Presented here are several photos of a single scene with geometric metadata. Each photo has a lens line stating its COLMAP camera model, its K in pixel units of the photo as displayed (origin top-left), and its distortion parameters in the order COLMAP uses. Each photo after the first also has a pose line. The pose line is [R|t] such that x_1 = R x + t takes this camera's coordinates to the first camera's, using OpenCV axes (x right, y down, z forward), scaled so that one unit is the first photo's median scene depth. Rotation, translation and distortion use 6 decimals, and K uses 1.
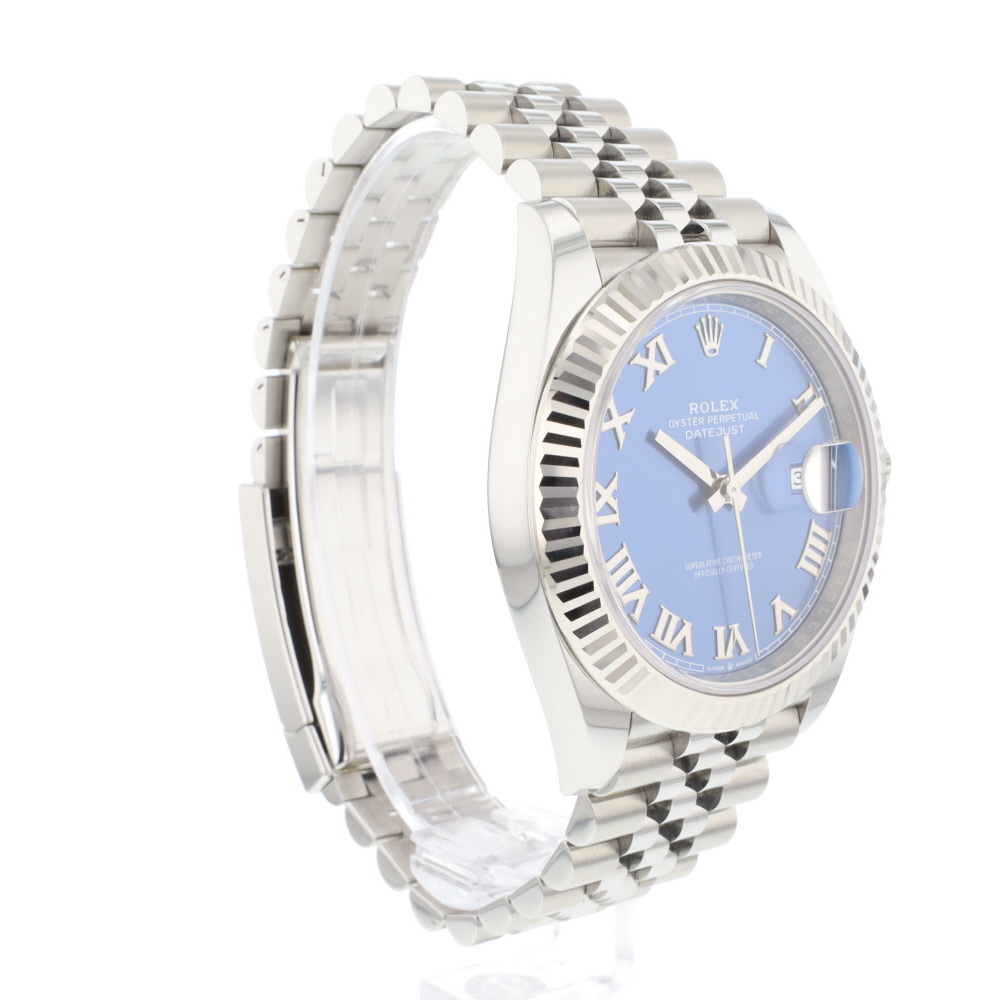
lens RADIAL K [[1934.8, 0, 499.2], [0, 1934.8, 506.4], [0, 0, 1]] dist [0.041778, 0.000000]
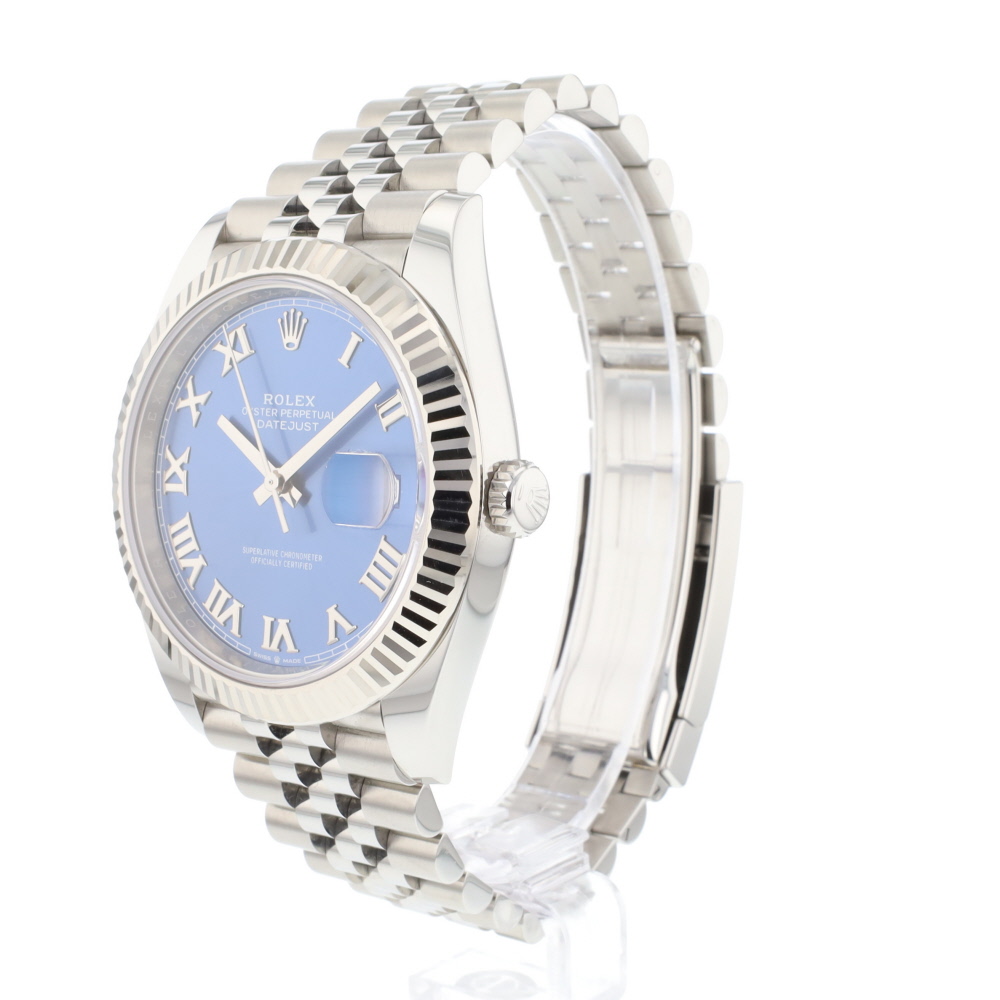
lens RADIAL K [[1934.8, 0, 499.6], [0, 1934.8, 493.6], [0, 0, 1]] dist [0.041778, 0.000000]
pose [[0.267339, 0.121068, -0.955967, 1.114384], [-0.134565, 0.987045, 0.087372, -0.106893], [0.954160, 0.105282, 0.280167, 0.831857]]
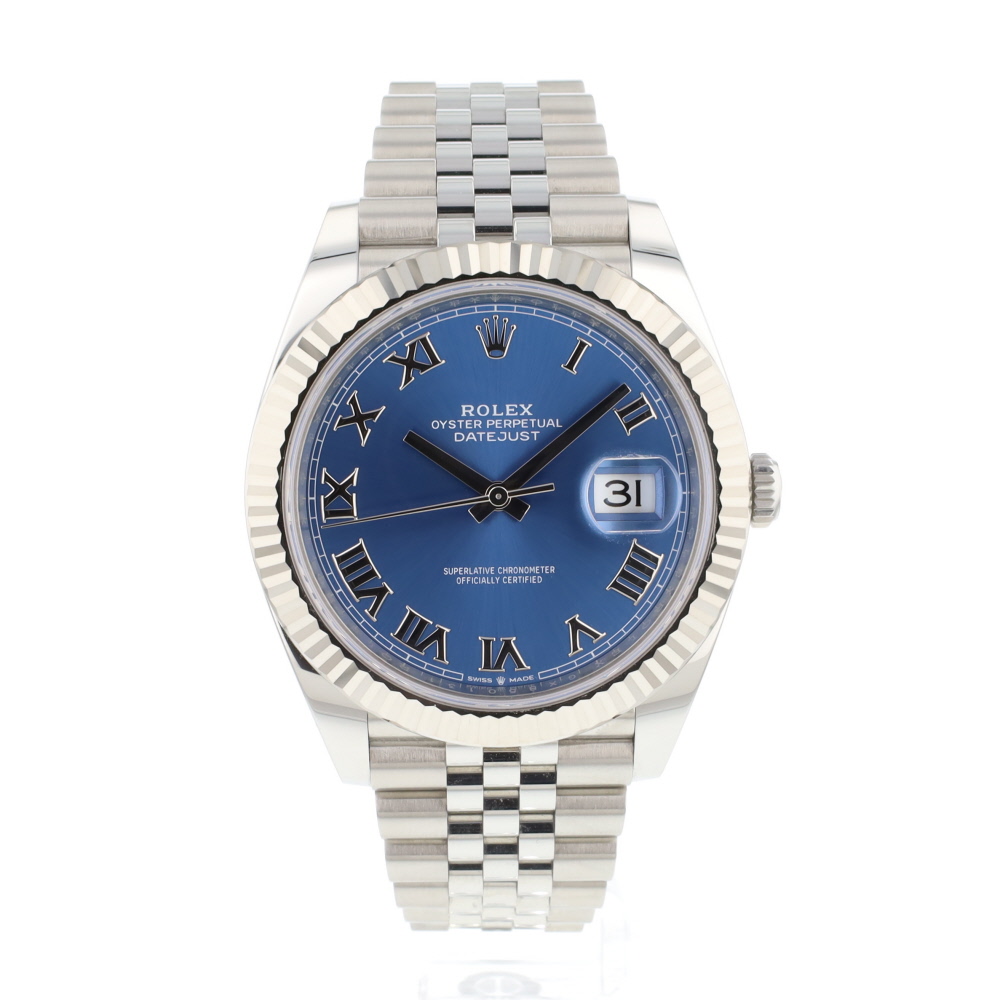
lens RADIAL K [[1934.8, 0, 500.7], [0, 1934.8, 500.1], [0, 0, 1]] dist [0.041778, 0.000000]
pose [[0.789413, 0.081012, -0.608493, 0.708670], [-0.082558, 0.996259, 0.025534, -0.031812], [0.608285, 0.030079, 0.793148, 0.236131]]
